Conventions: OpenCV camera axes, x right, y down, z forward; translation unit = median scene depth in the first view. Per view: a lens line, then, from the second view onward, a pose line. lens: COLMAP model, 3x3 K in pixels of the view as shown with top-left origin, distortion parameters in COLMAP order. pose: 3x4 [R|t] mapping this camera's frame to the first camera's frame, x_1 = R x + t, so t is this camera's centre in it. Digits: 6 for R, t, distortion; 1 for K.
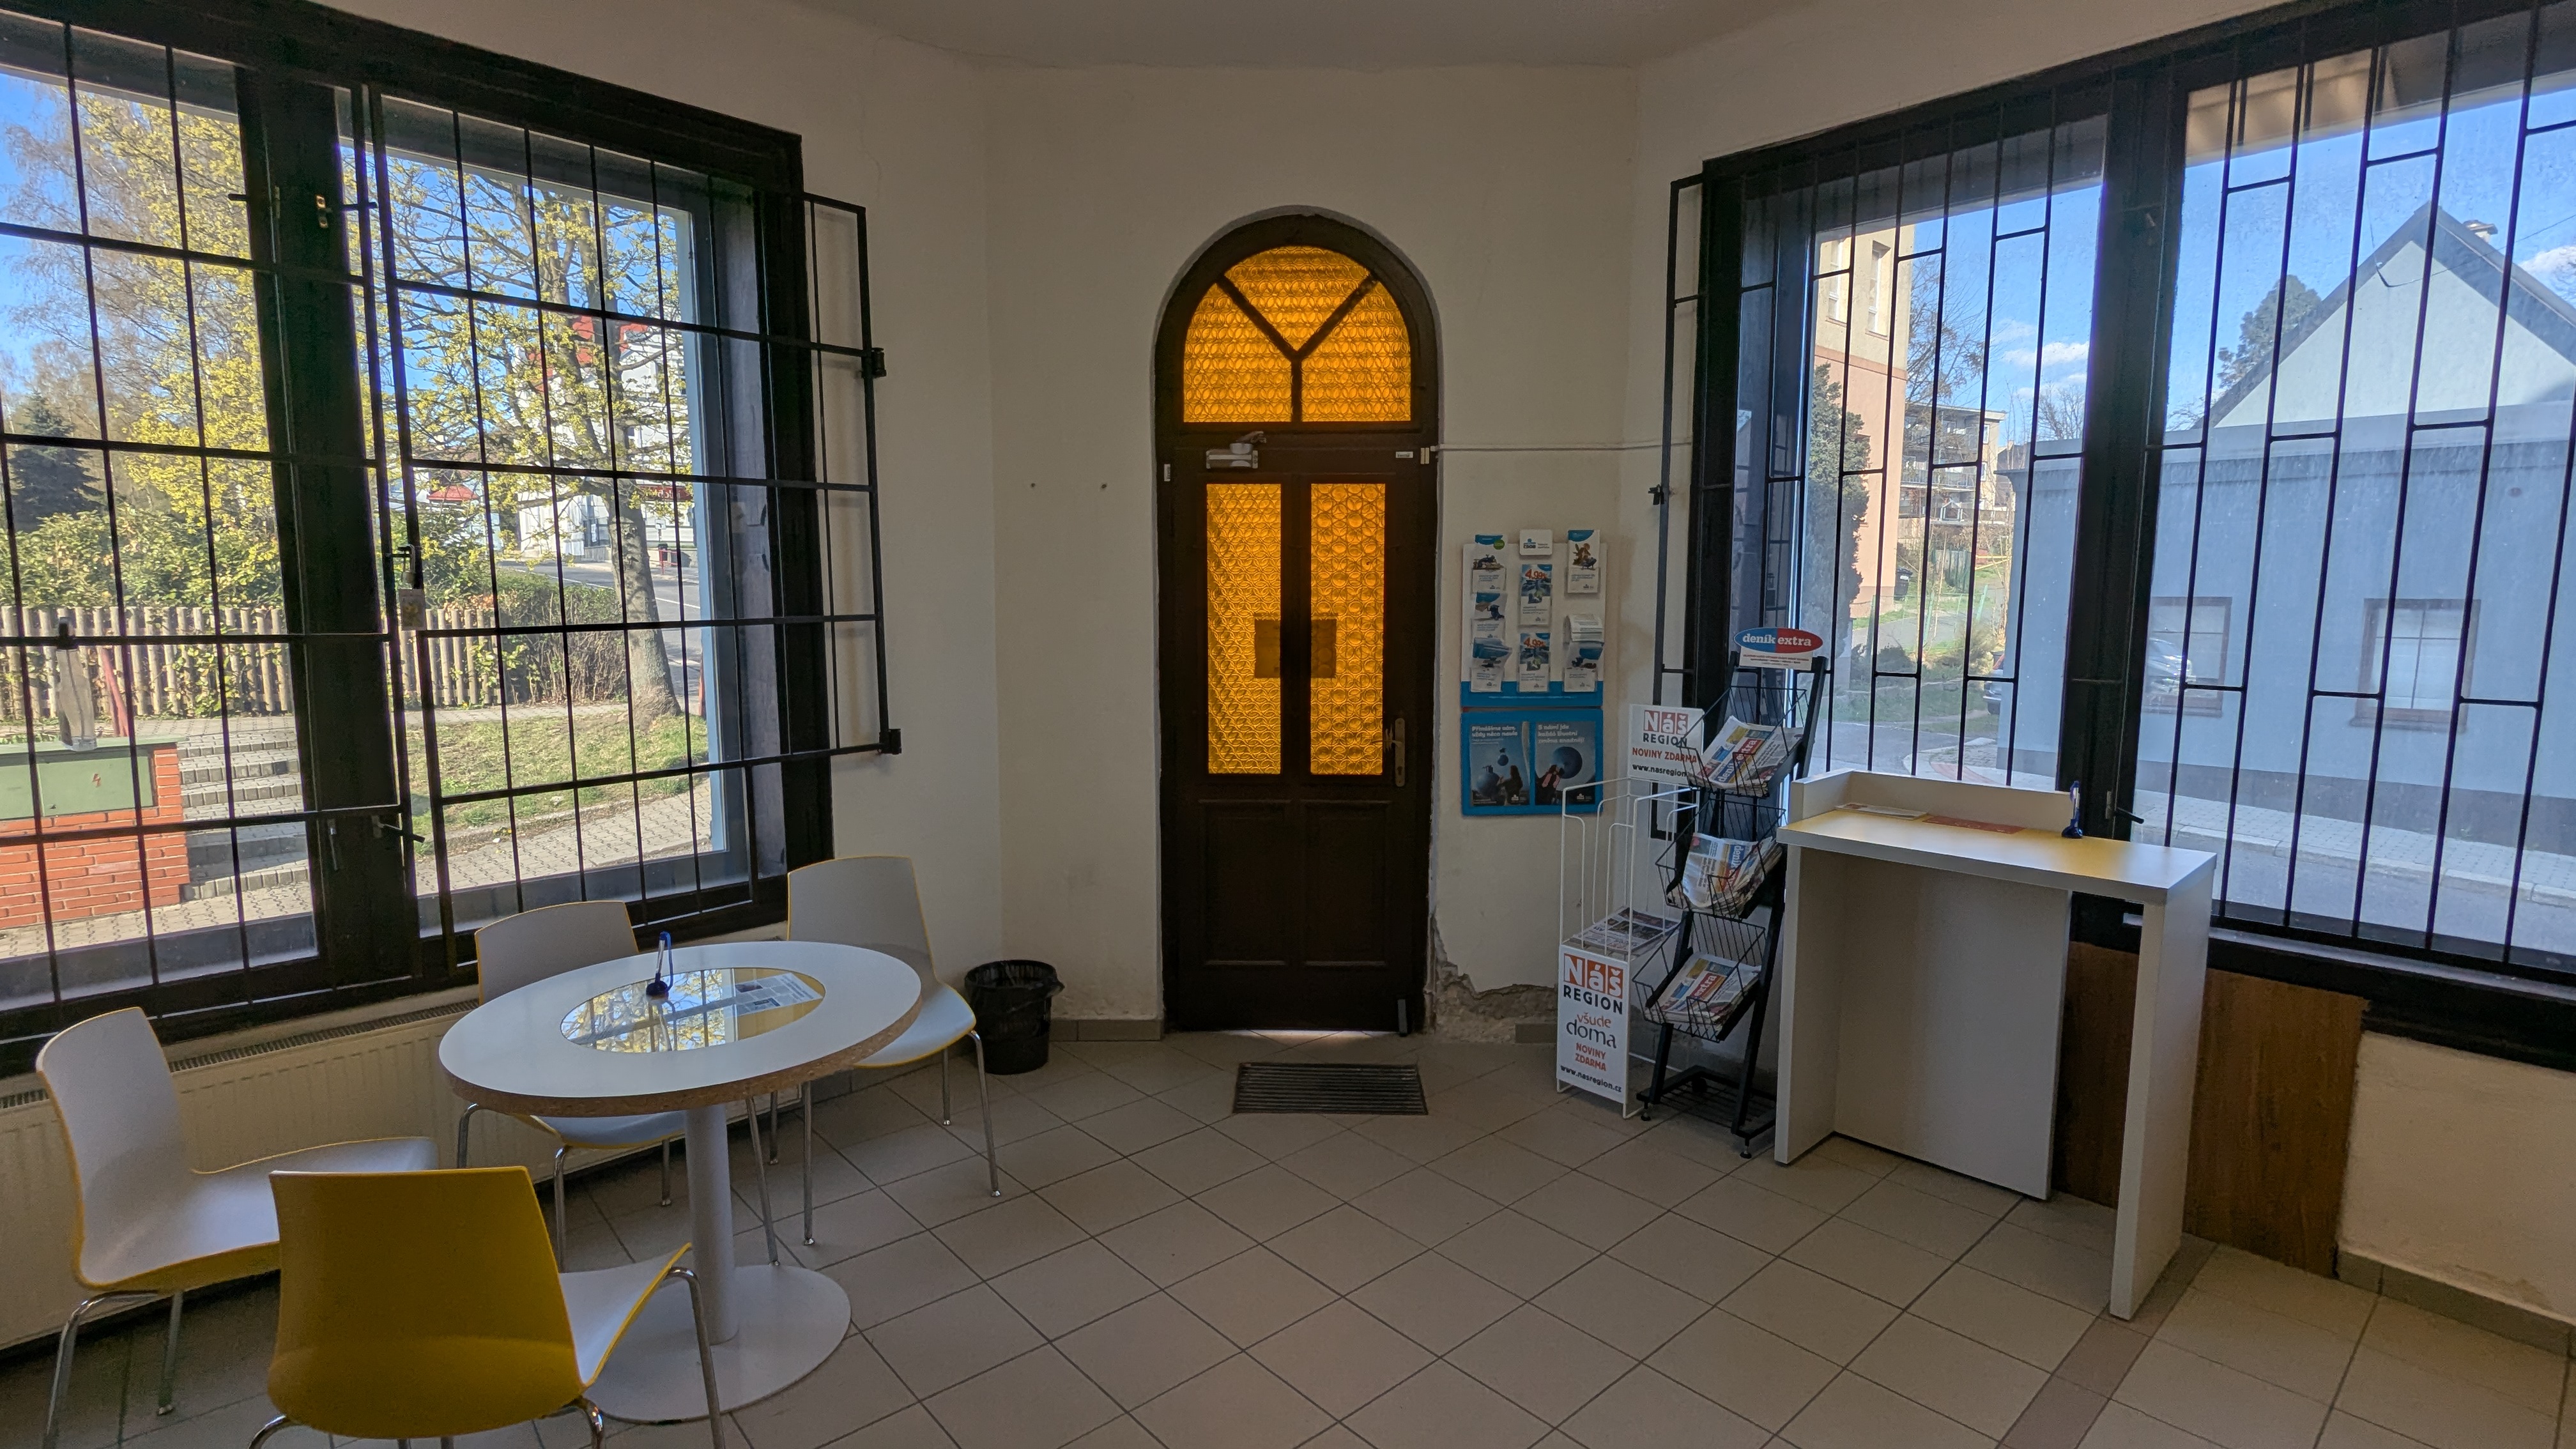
lens RADIAL K [[1179.7, 0, 1290.4], [0, 1179.7, 731.5], [0, 0, 1]] dist [-0.001767, -0.000250]
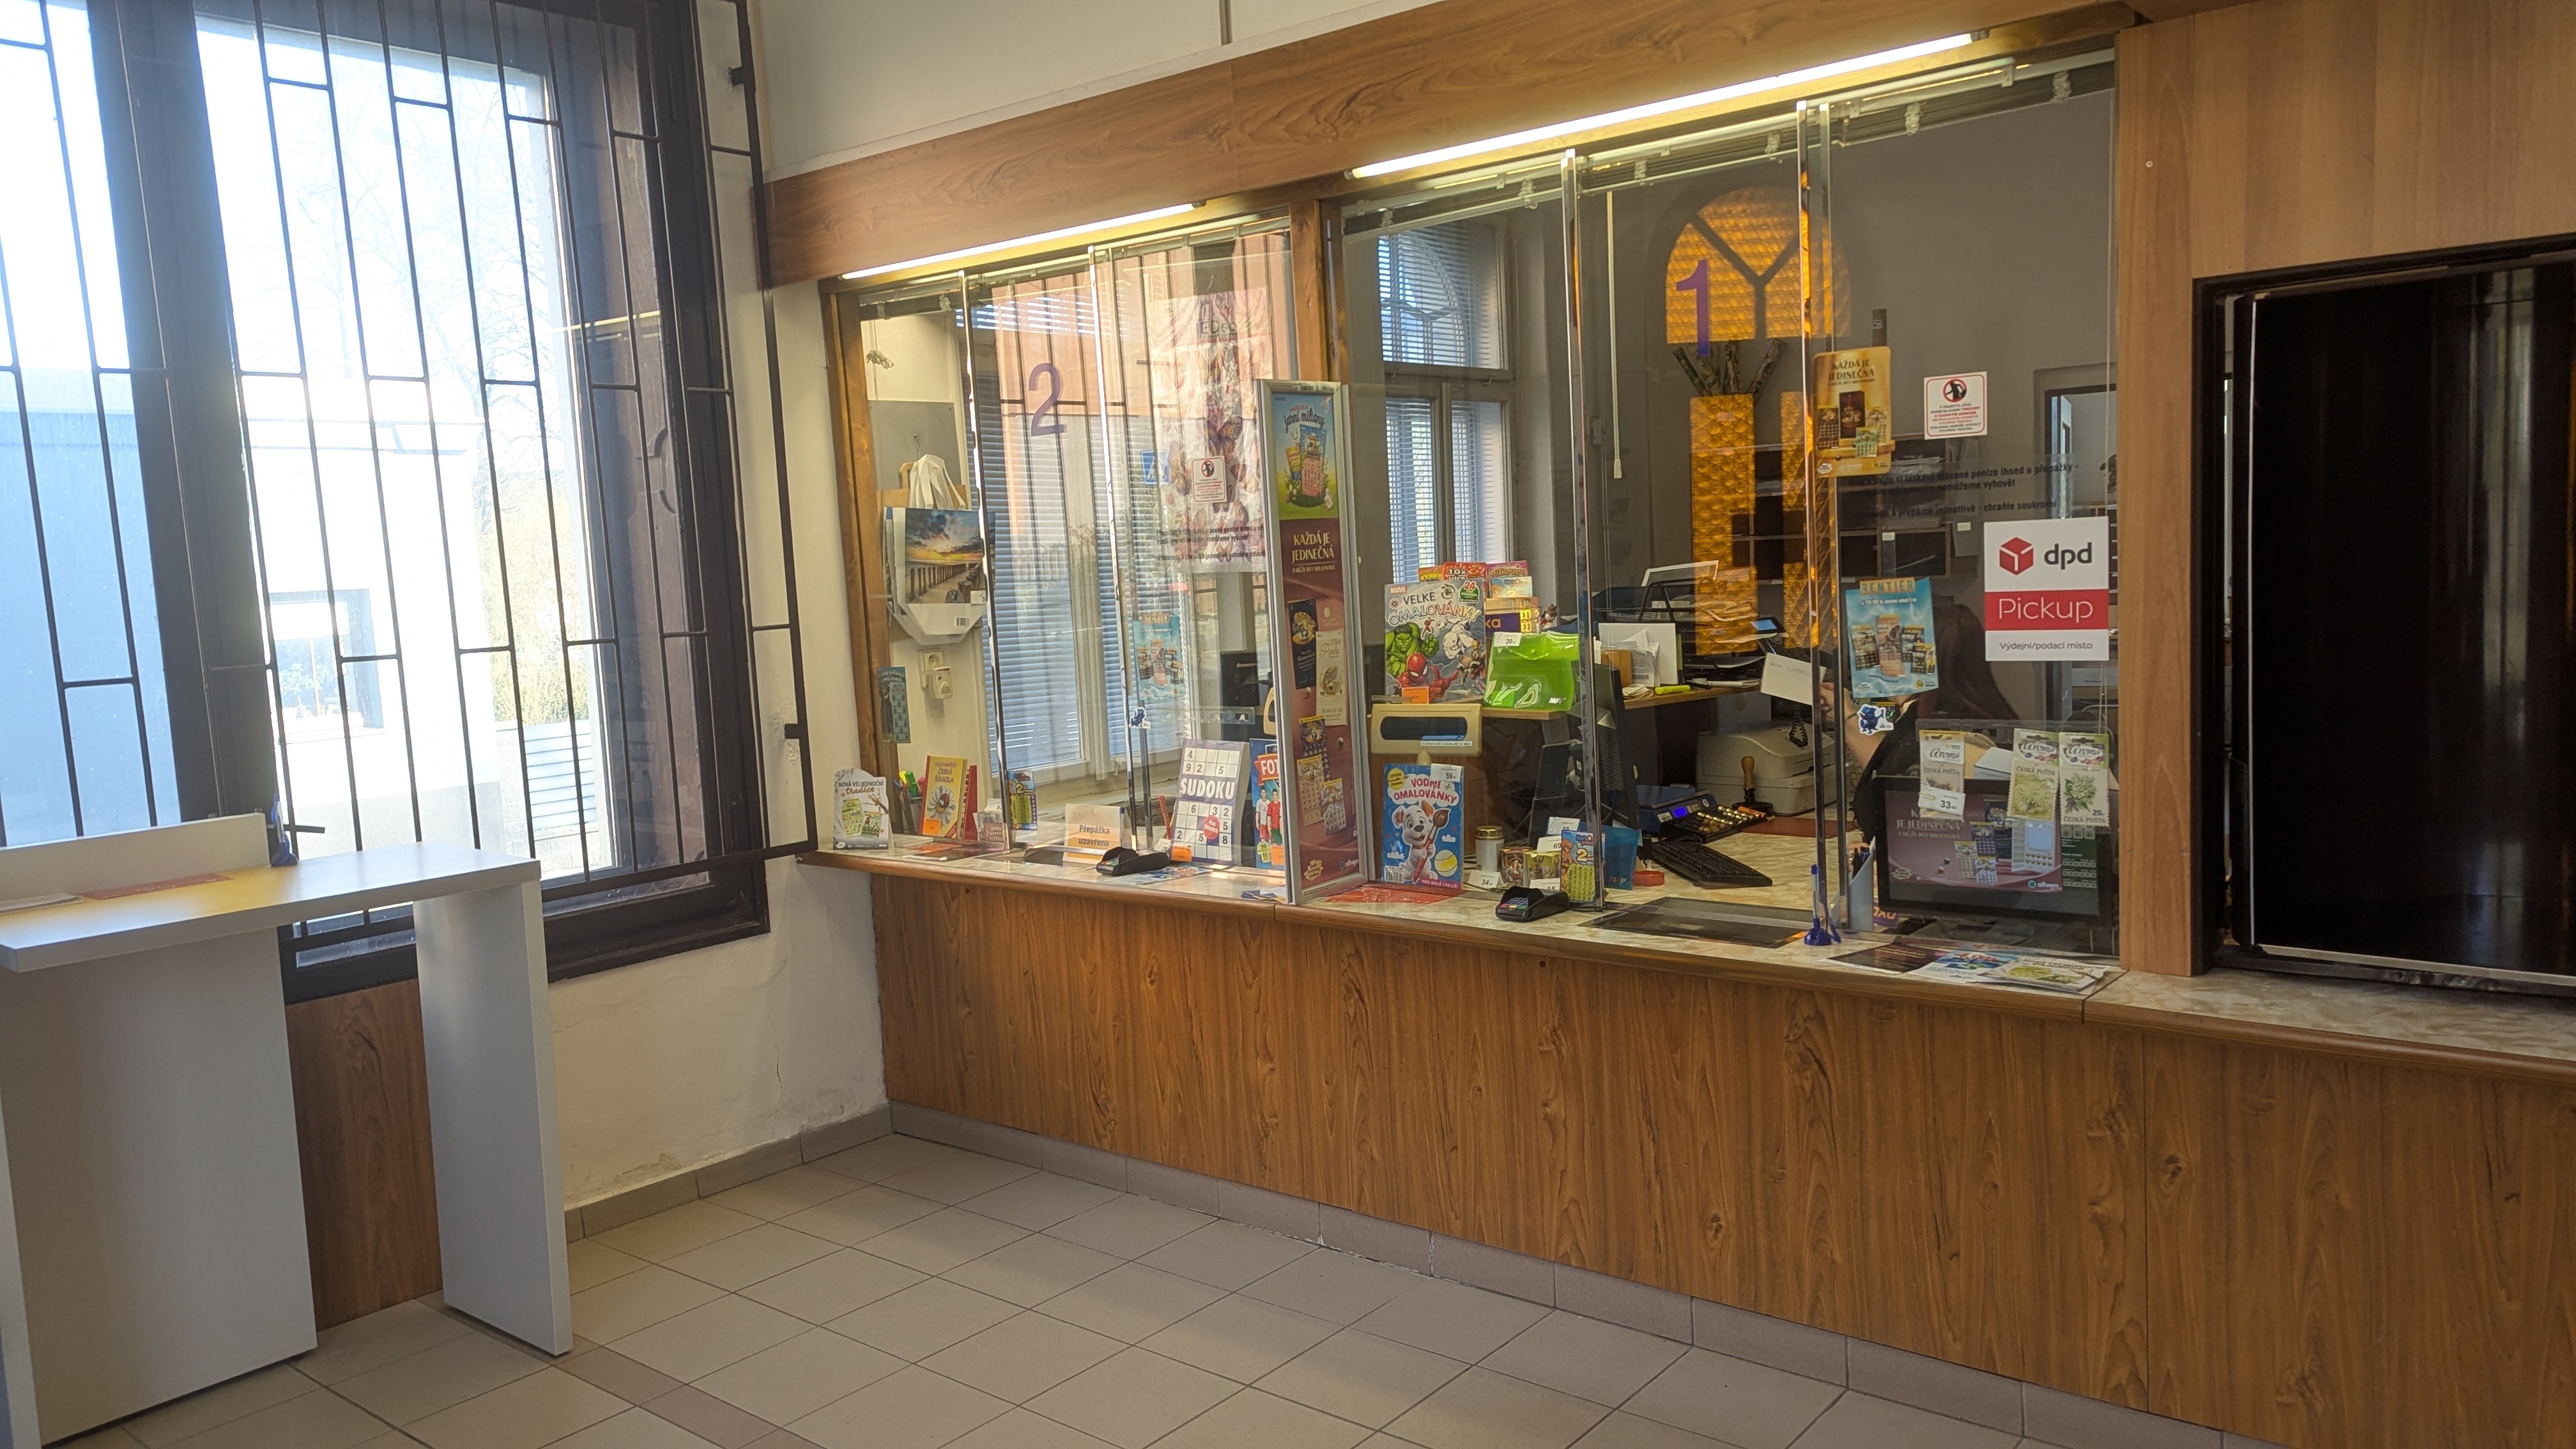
lens RADIAL K [[1832.4, 0, 1288.0], [0, 1832.4, 724.5], [0, 0, 1]] dist [0.104221, -0.002775]
pose [[-0.141938, -0.089988, 0.985777, -0.618077], [0.168747, 0.979083, 0.113674, -0.028986], [-0.975386, 0.182481, -0.123783, 0.468965]]
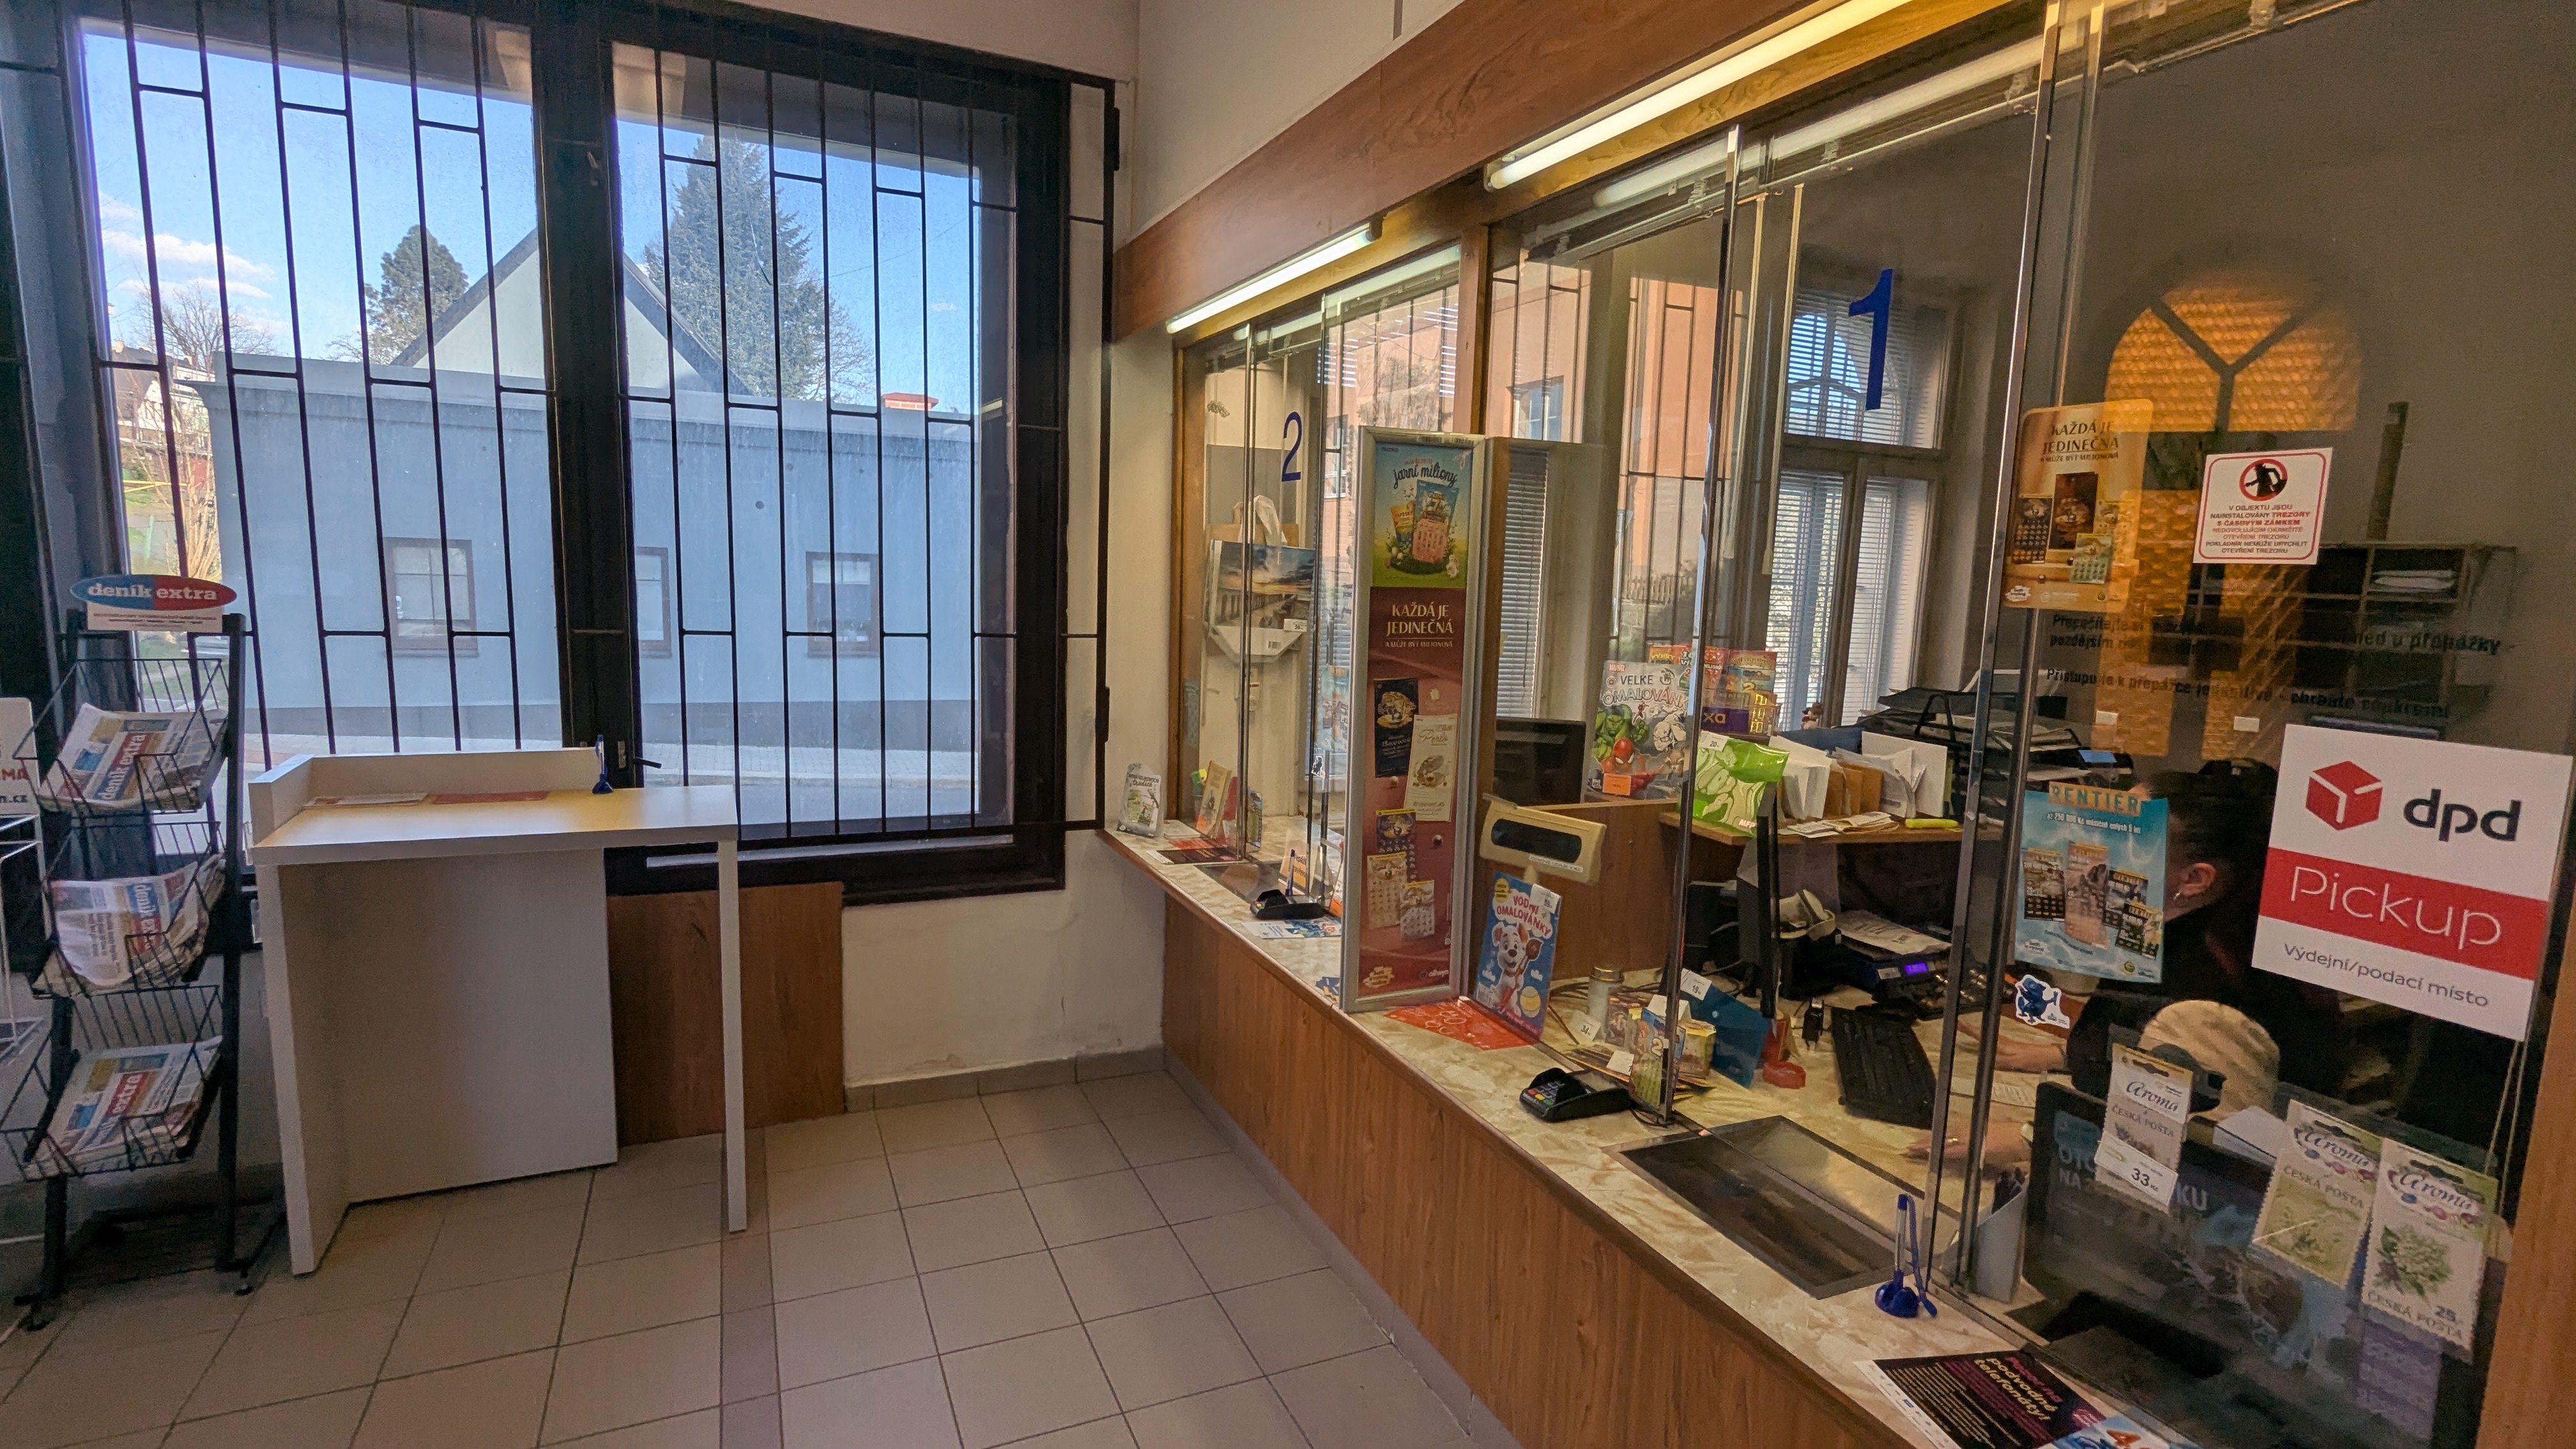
lens RADIAL K [[1230.4, 0, 1286.2], [0, 1230.4, 732.4], [0, 0, 1]] dist [-0.002509, 0.012617]
pose [[0.303605, -0.118760, 0.945368, -0.120137], [0.078997, 0.991923, 0.099239, -0.015551], [-0.949518, 0.044552, 0.310534, 0.134280]]
